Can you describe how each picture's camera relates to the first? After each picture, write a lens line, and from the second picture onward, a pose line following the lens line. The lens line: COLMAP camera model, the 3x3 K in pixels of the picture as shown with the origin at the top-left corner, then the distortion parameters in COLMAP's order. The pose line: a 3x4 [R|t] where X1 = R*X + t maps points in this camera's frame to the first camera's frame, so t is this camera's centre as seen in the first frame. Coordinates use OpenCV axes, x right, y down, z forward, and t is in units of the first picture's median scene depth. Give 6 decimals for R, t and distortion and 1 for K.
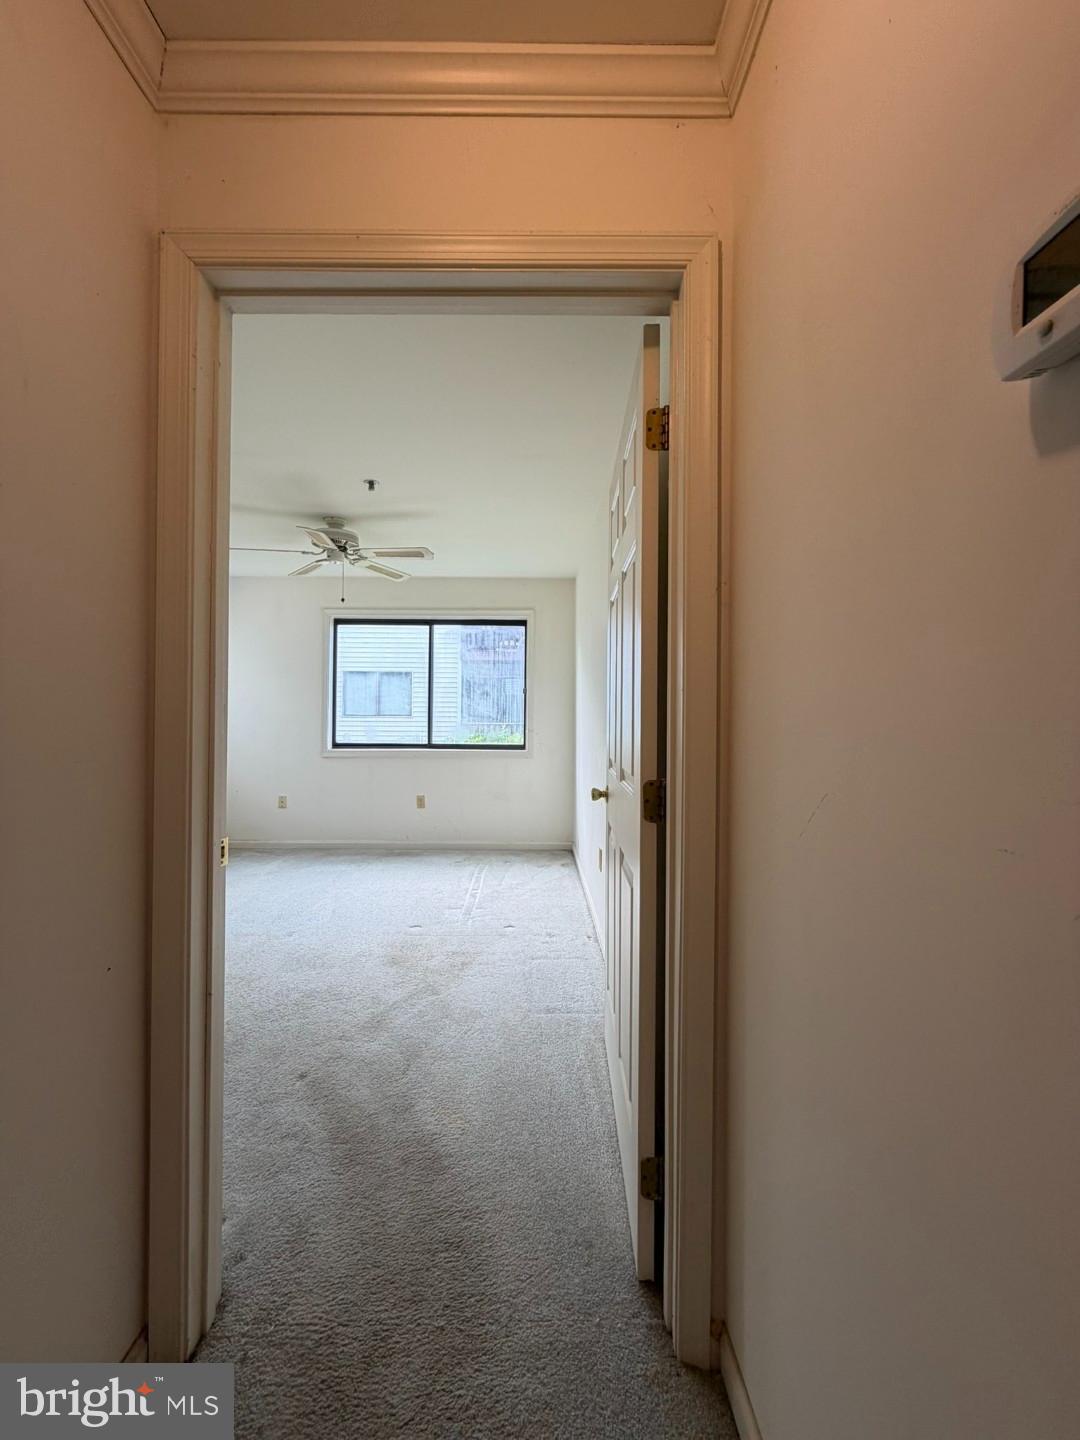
lens RADIAL K [[576.8, 0, 534.5], [0, 576.8, 718.9], [0, 0, 1]] dist [-0.000506, -0.000633]
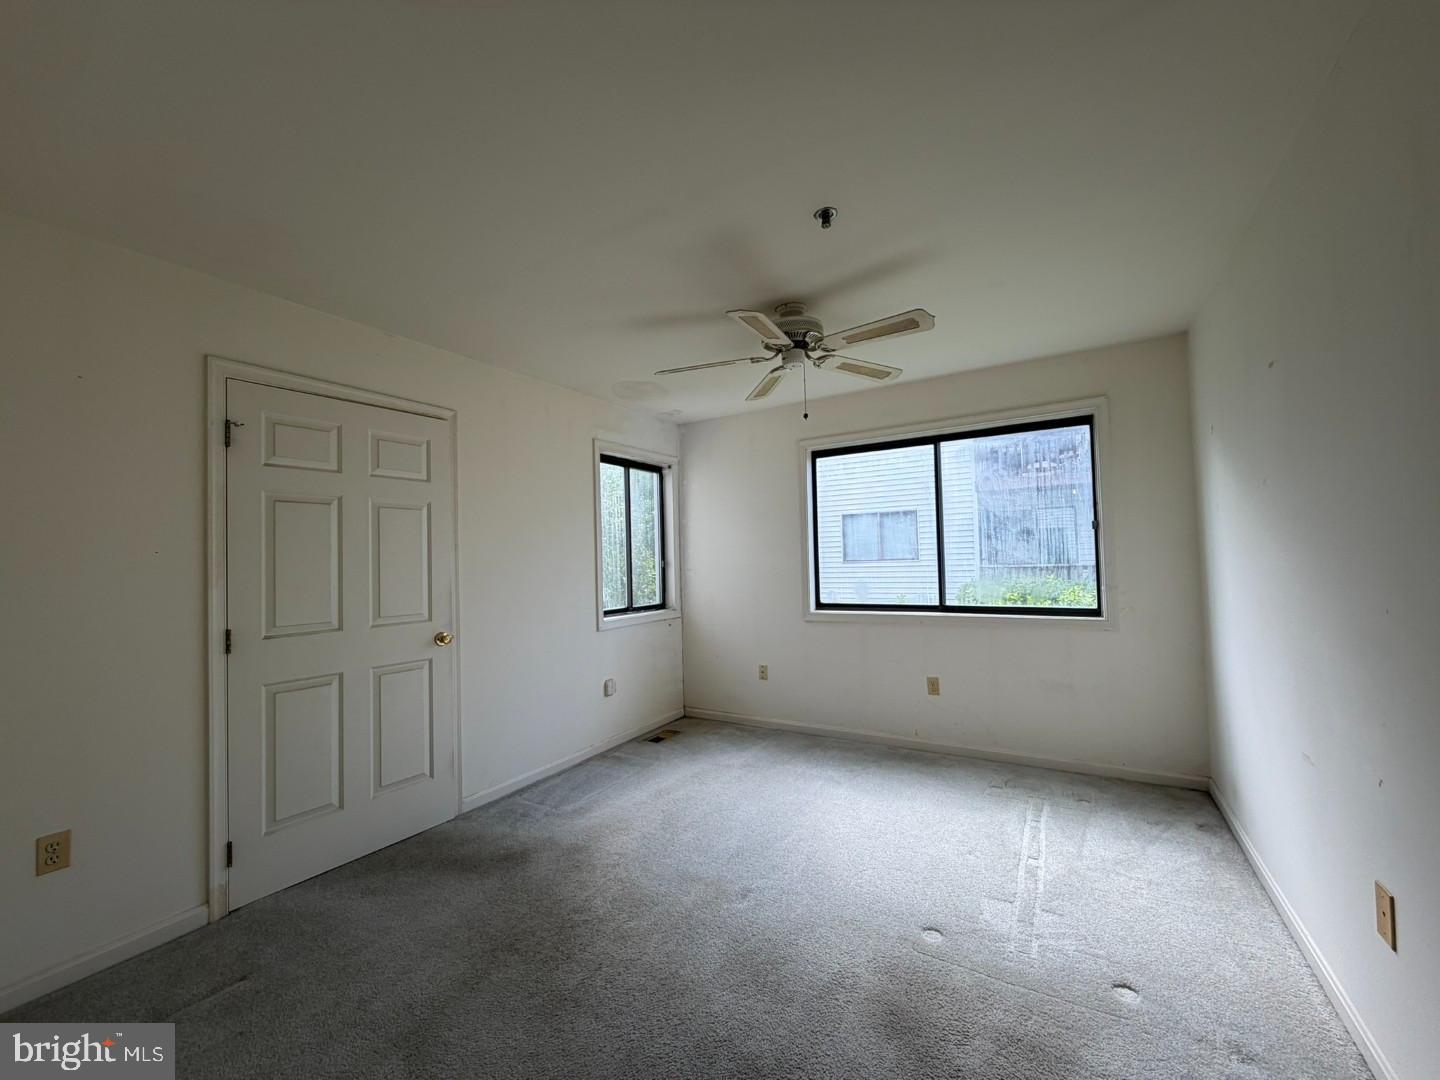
lens RADIAL K [[576.8, 0, 713.4], [0, 576.8, 542.2], [0, 0, 1]] dist [-0.000506, -0.000633]
pose [[0.849607, -0.047854, -0.525241, -0.044058], [0.030903, 0.998681, -0.041002, -0.016541], [0.526510, 0.018605, 0.849965, 0.244573]]
